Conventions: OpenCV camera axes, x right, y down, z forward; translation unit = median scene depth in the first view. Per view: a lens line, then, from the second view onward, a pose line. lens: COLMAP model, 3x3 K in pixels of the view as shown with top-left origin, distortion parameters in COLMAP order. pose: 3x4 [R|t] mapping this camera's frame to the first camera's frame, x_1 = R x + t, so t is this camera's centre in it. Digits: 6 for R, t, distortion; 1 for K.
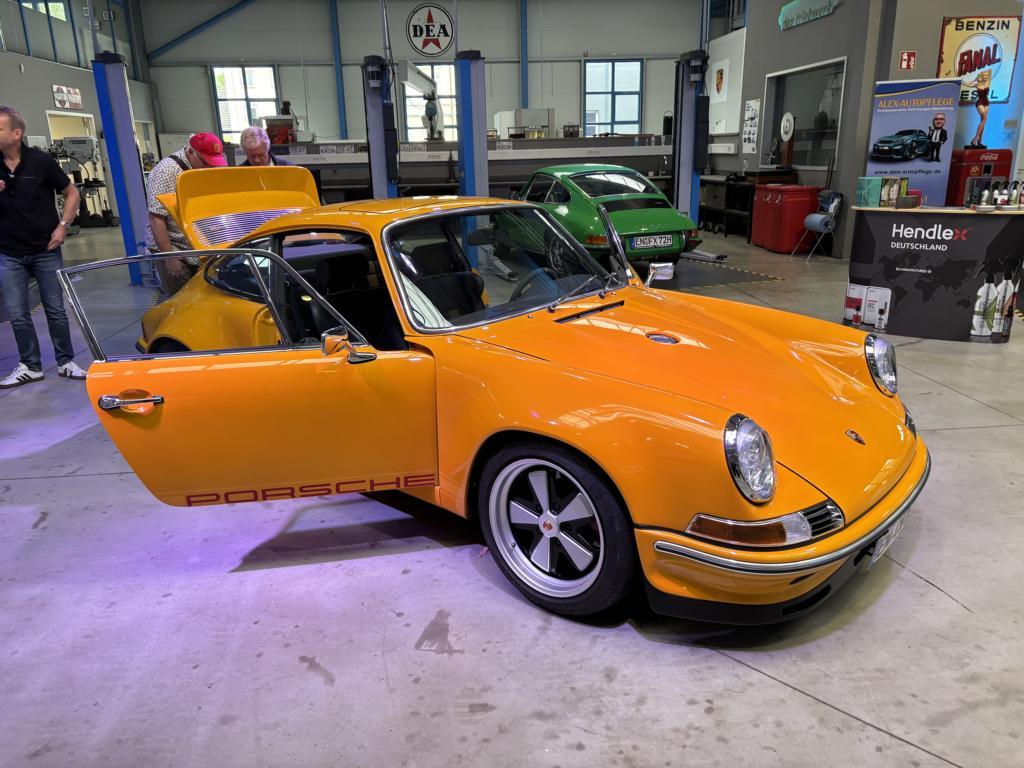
lens RADIAL K [[782.7, 0, 511.7], [0, 782.7, 392.9], [0, 0, 1]] dist [0.011153, -0.015804]
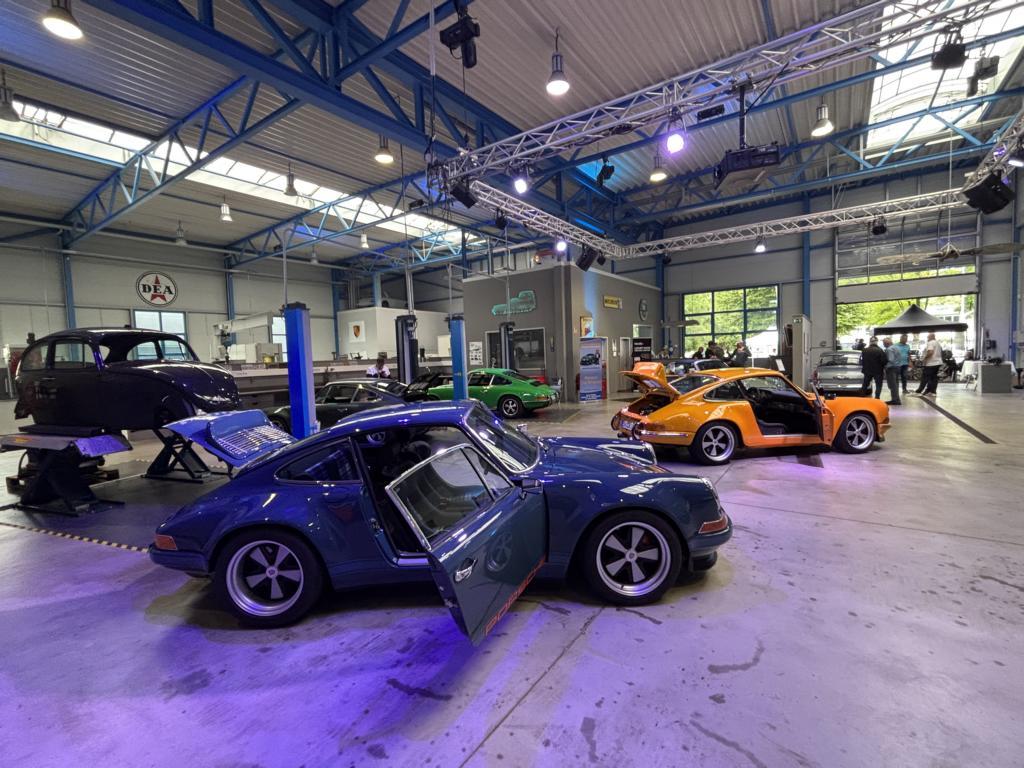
lens RADIAL K [[458.3, 0, 511.8], [0, 458.3, 380.1], [0, 0, 1]] dist [-0.004388, 0.001696]
pose [[0.665557, -0.041767, 0.745178, -0.602413], [0.240199, 0.957300, -0.160877, -0.035066], [-0.706639, 0.286064, 0.647170, 0.116187]]
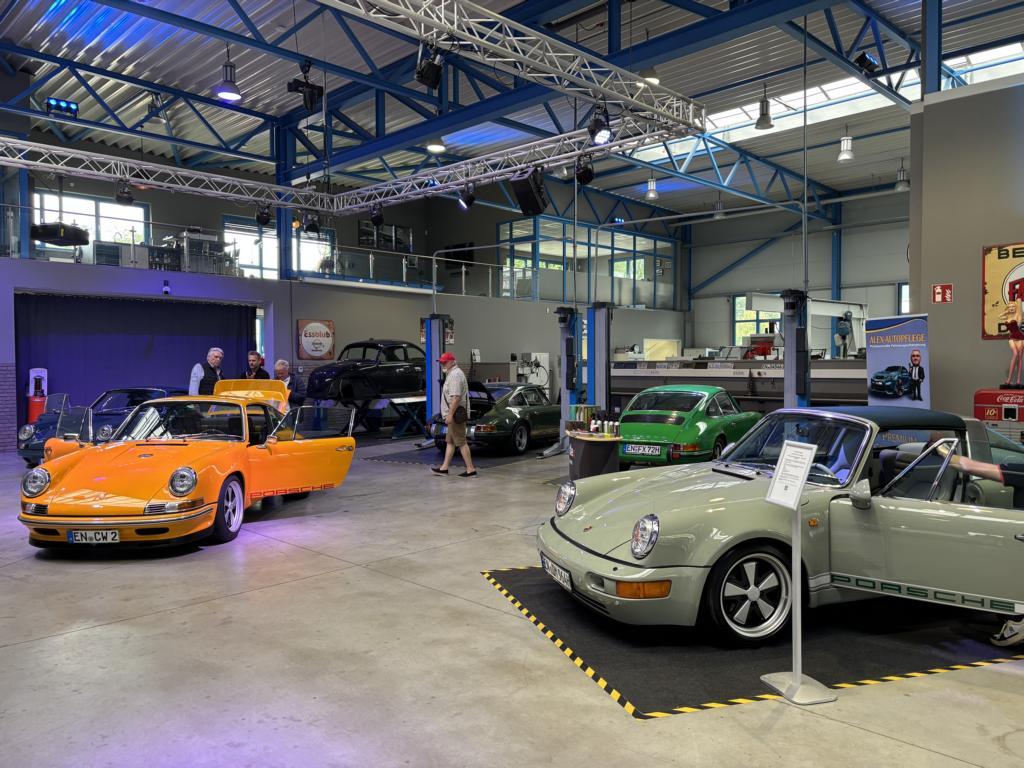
lens RADIAL K [[782.7, 0, 512.3], [0, 782.7, 384.1], [0, 0, 1]] dist [0.011153, -0.015804]
pose [[0.618942, 0.043793, -0.784215, 0.648536], [-0.245080, 0.959363, -0.139855, -0.048418], [0.746222, 0.278757, 0.604522, 0.066687]]
